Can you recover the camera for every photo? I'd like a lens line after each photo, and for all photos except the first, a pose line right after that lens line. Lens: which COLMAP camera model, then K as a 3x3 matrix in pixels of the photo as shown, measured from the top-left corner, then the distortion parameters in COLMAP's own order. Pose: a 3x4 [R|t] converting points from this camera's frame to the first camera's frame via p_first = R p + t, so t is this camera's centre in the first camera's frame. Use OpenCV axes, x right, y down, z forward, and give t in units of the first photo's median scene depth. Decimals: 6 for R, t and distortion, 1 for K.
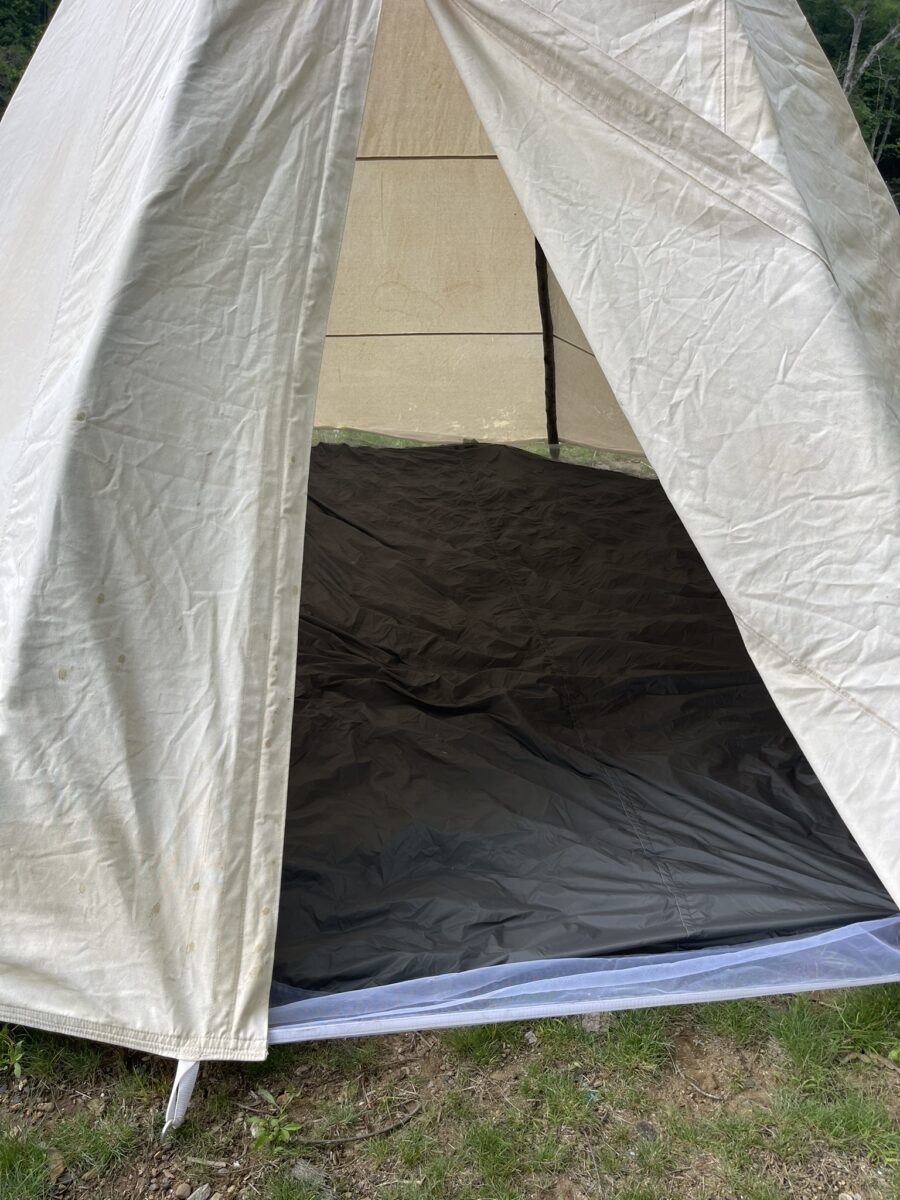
lens RADIAL K [[879.5, 0, 434.0], [0, 879.5, 599.9], [0, 0, 1]] dist [-0.007207, 0.001542]
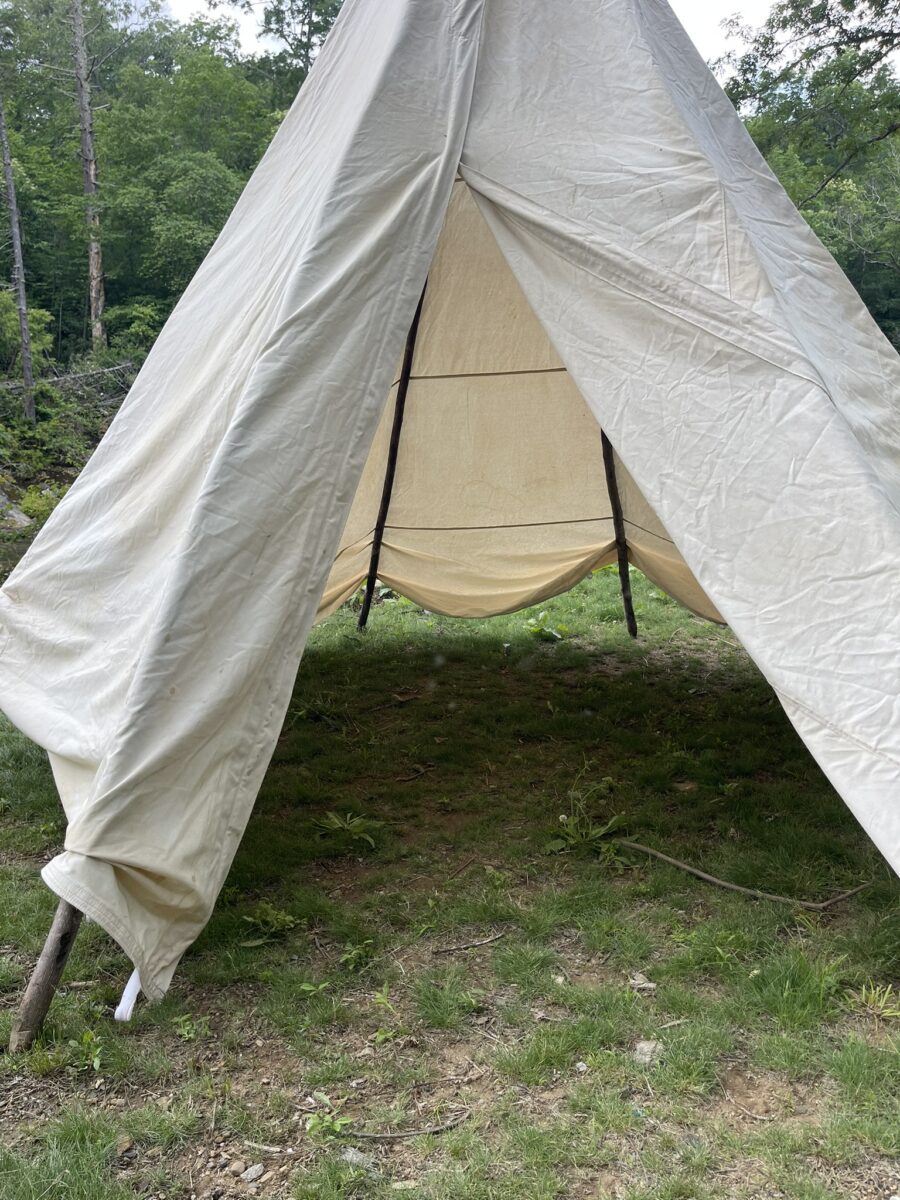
lens RADIAL K [[869.8, 0, 450.0], [0, 869.8, 600.0], [0, 0, 1]] dist [0.055050, -0.039221]
pose [[0.995437, -0.013966, -0.094399, 0.053455], [-0.010962, 0.965947, -0.258507, 0.207065], [0.094794, 0.258363, 0.961386, -0.118876]]
